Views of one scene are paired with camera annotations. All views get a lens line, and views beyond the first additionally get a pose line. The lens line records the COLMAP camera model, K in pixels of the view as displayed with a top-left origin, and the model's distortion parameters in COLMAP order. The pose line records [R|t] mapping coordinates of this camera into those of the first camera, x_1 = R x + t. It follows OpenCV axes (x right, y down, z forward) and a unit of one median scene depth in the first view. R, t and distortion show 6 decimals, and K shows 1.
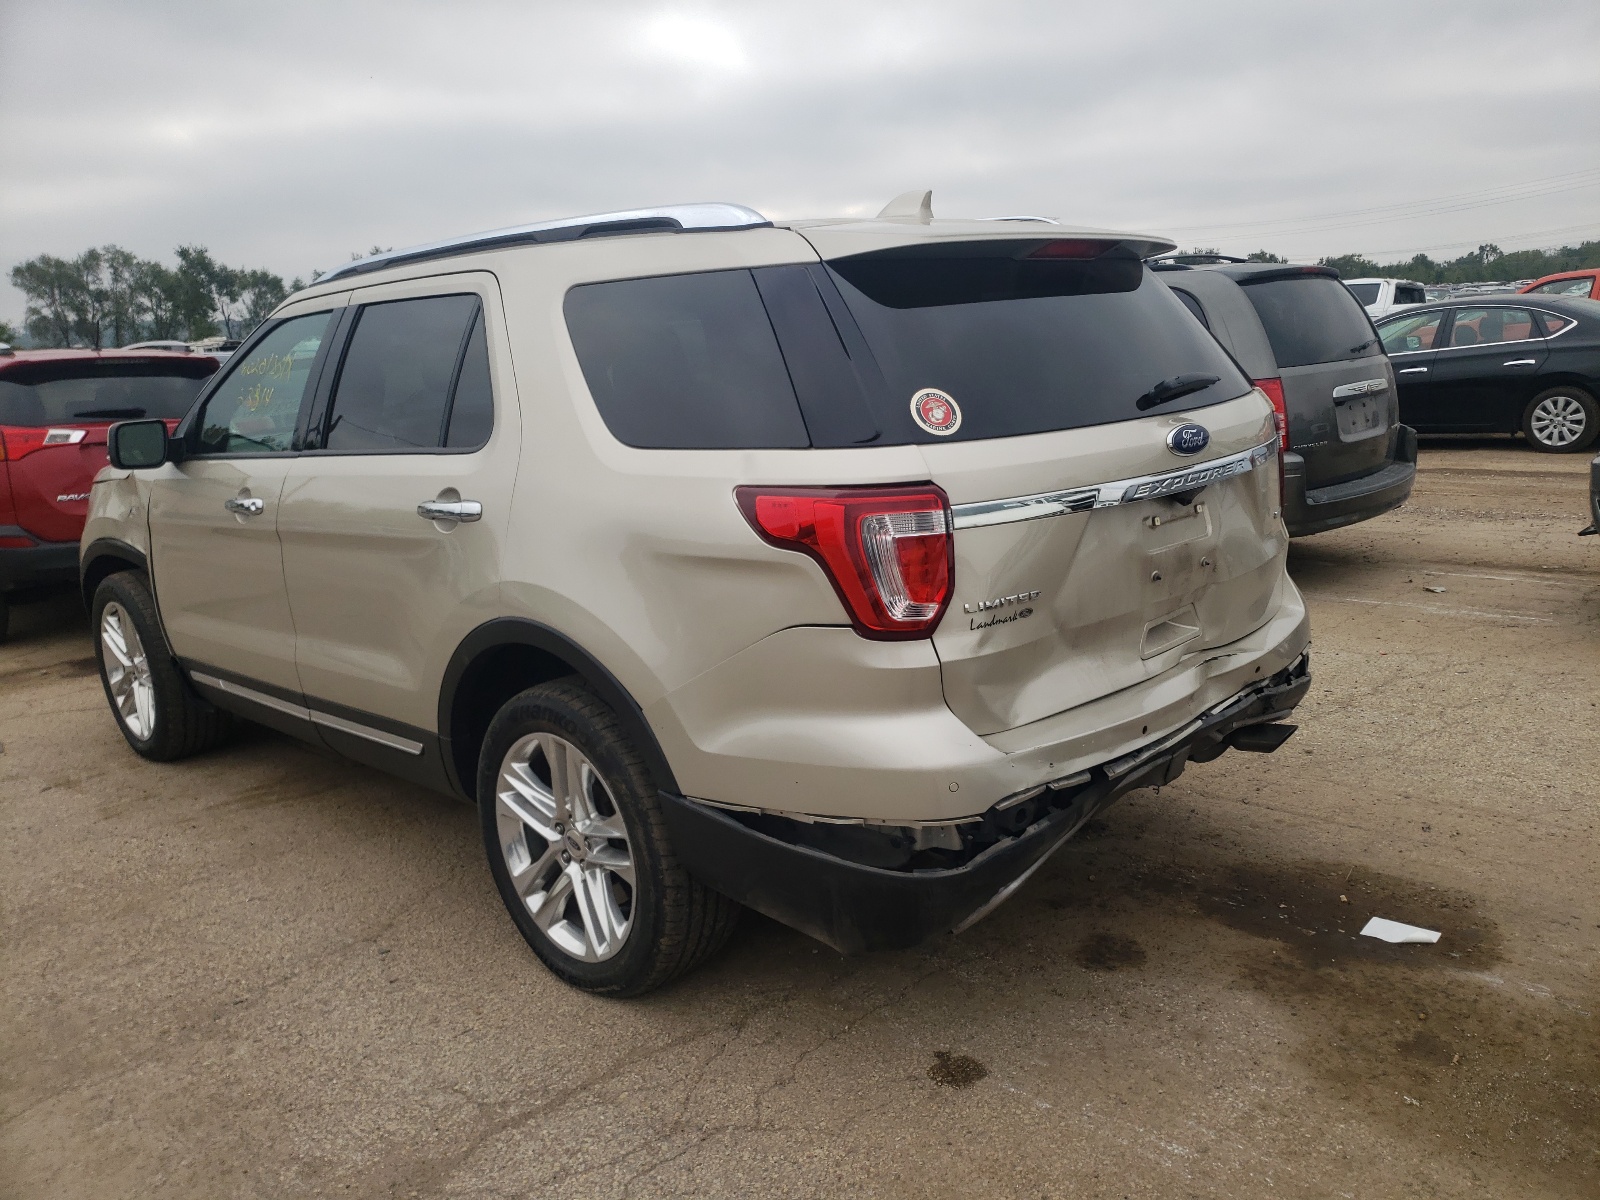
lens RADIAL K [[1297.2, 0, 800.0], [0, 1297.2, 600.0], [0, 0, 1]] dist [0.043888, -0.002802]
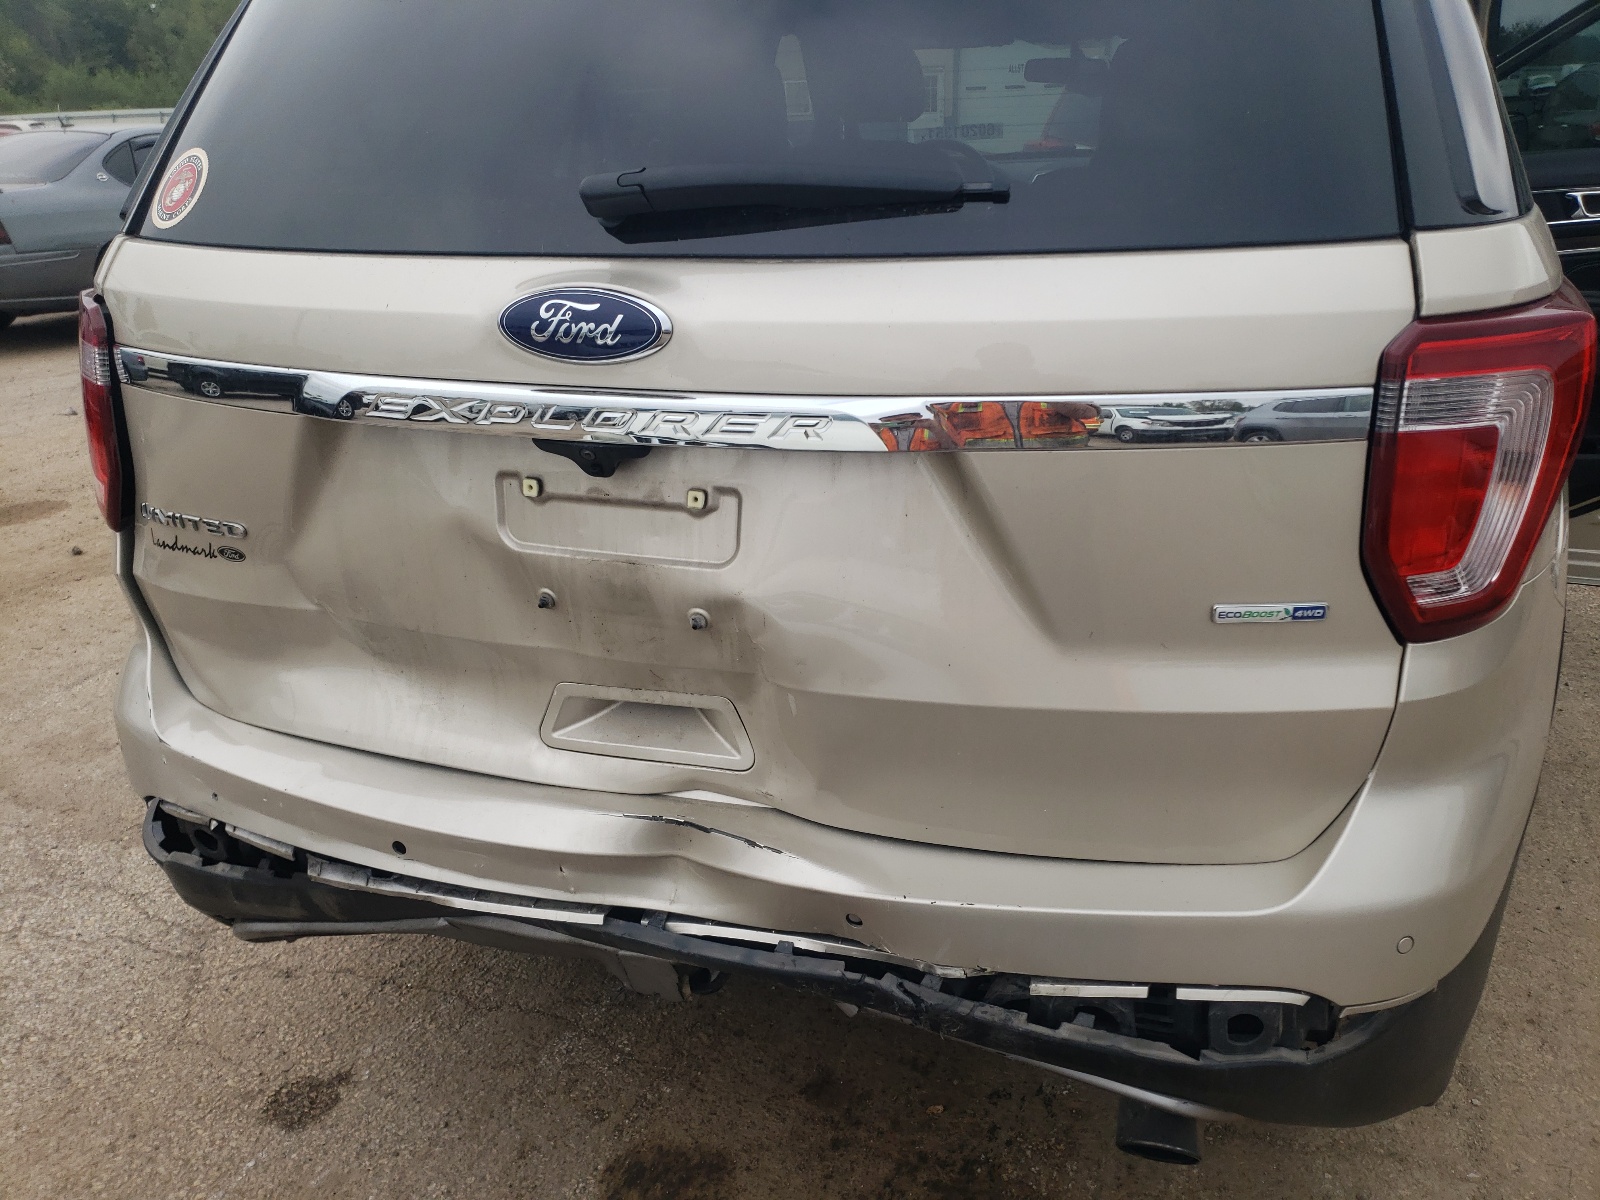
lens RADIAL K [[1242.7, 0, 833.5], [0, 1242.7, 617.8], [0, 0, 1]] dist [0.031338, -0.015662]
pose [[0.412136, 0.371996, -0.831723, 0.720715], [-0.178542, 0.928130, 0.326644, -0.185917], [0.893457, 0.013876, 0.448933, 0.910983]]
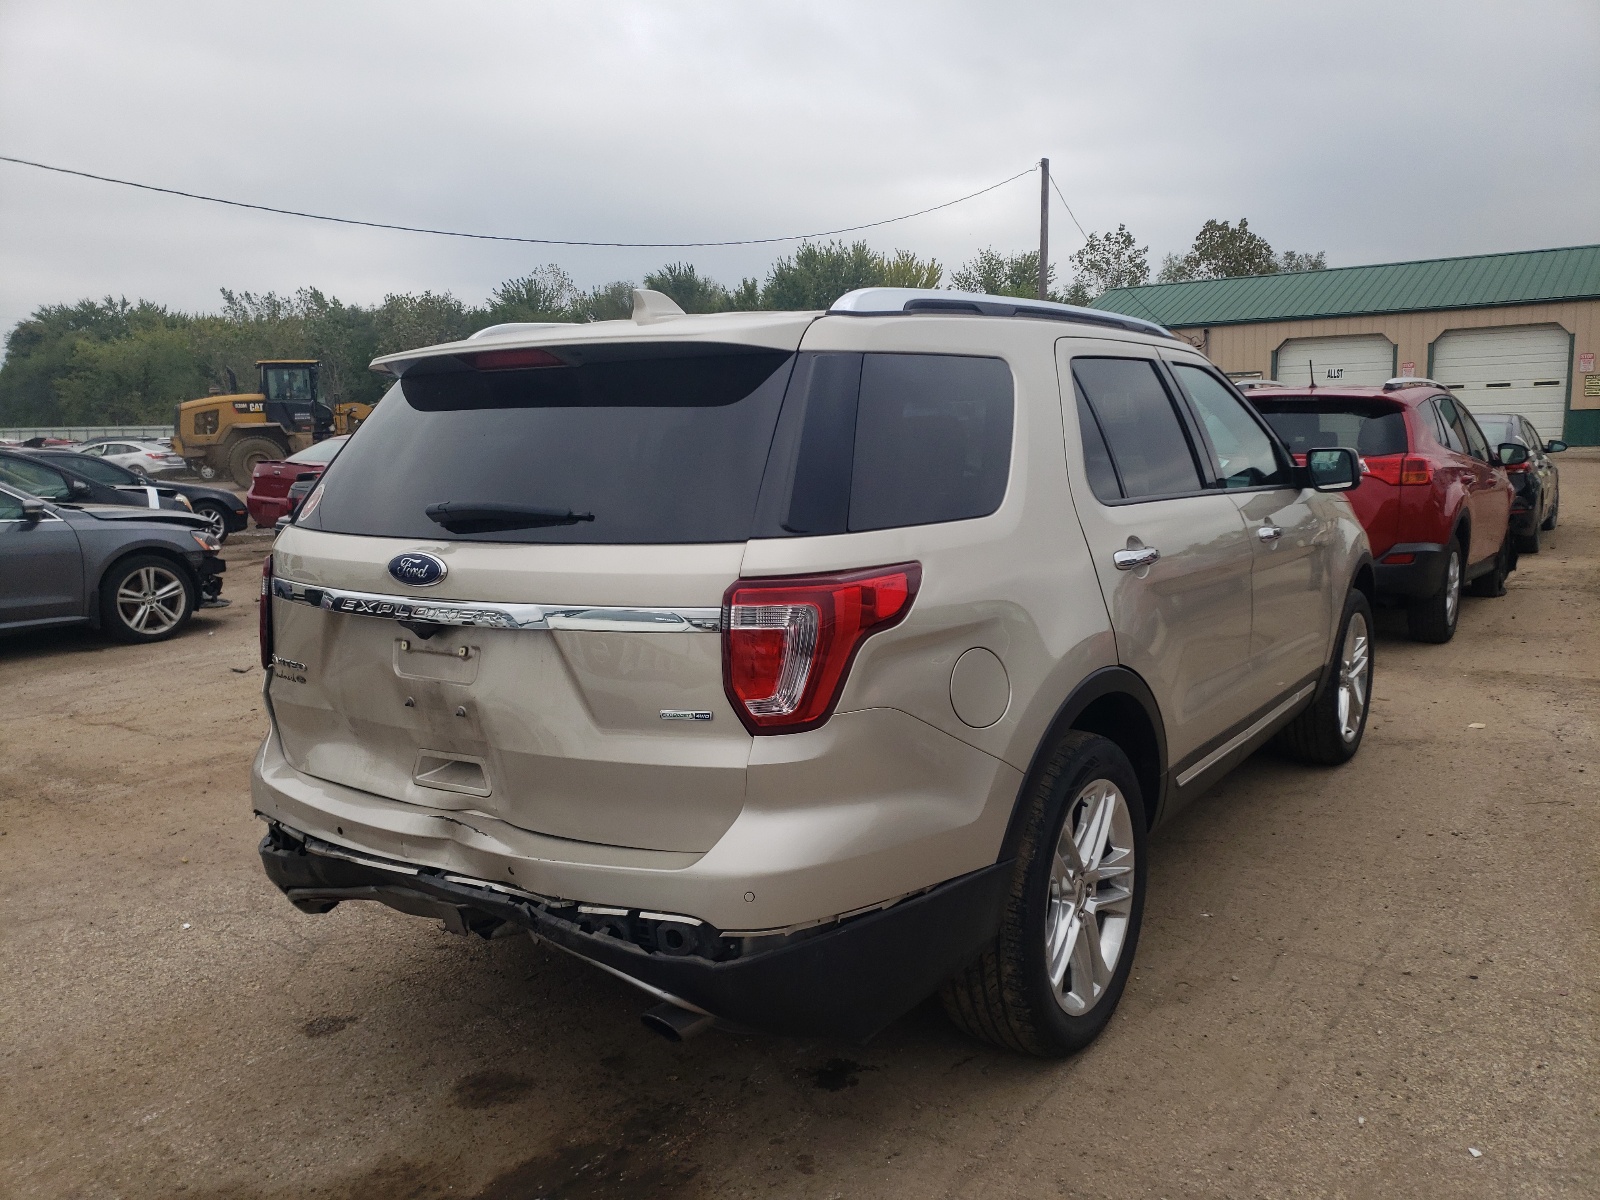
lens RADIAL K [[1242.7, 0, 833.5], [0, 1242.7, 617.8], [0, 0, 1]] dist [0.031338, -0.015662]
pose [[0.154160, 0.196725, -0.968263, 1.235344], [-0.177788, 0.969506, 0.168671, -0.298111], [0.971919, 0.146143, 0.184434, 1.152963]]
